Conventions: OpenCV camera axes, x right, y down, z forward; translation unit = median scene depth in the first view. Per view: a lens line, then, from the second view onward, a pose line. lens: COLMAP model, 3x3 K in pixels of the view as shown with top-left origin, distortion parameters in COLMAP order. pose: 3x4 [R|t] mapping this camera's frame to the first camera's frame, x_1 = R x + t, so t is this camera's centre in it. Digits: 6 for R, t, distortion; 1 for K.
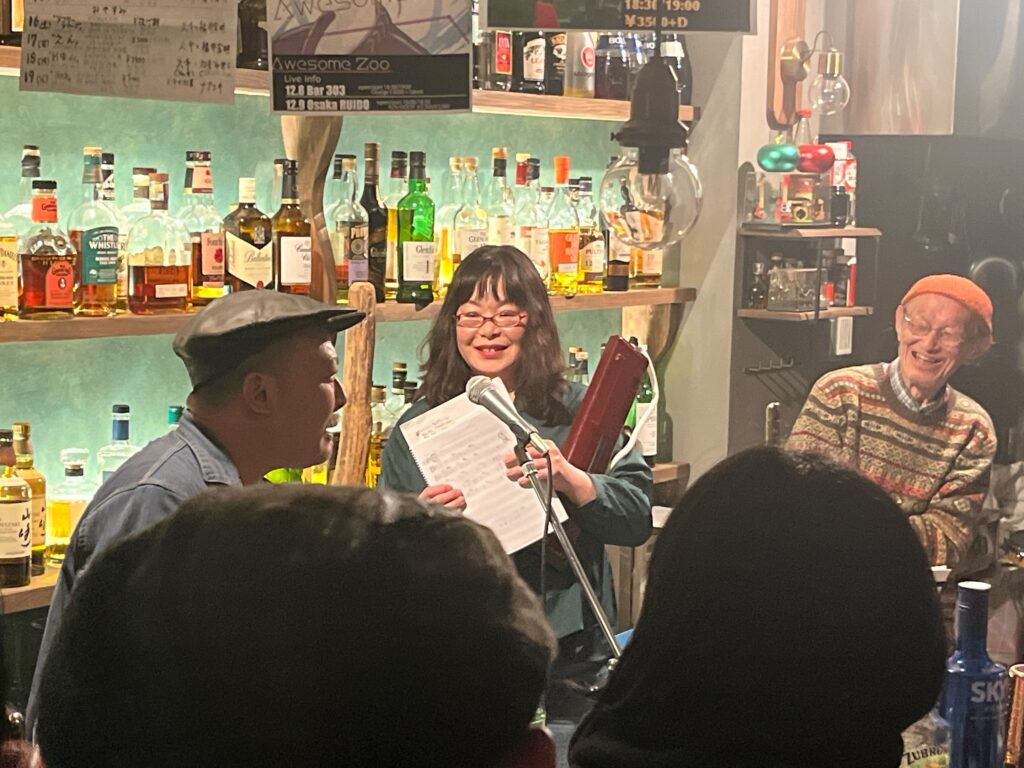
lens RADIAL K [[2040.8, 0, 511.7], [0, 2040.8, 384.8], [0, 0, 1]] dist [0.037431, 0.000000]
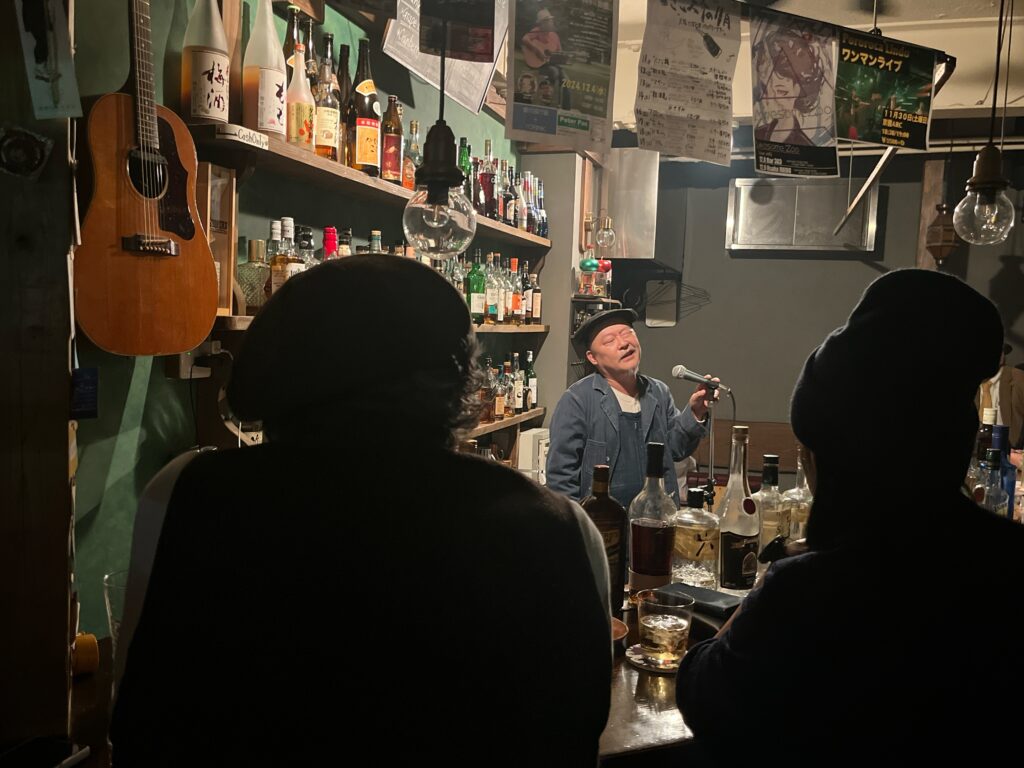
lens RADIAL K [[902.2, 0, 512.0], [0, 902.2, 384.6], [0, 0, 1]] dist [0.000195, 0.000299]
pose [[0.968270, -0.006743, 0.249817, -0.184261], [0.009103, 0.999924, -0.008290, 0.022418], [-0.249742, 0.010301, 0.968258, 0.092318]]
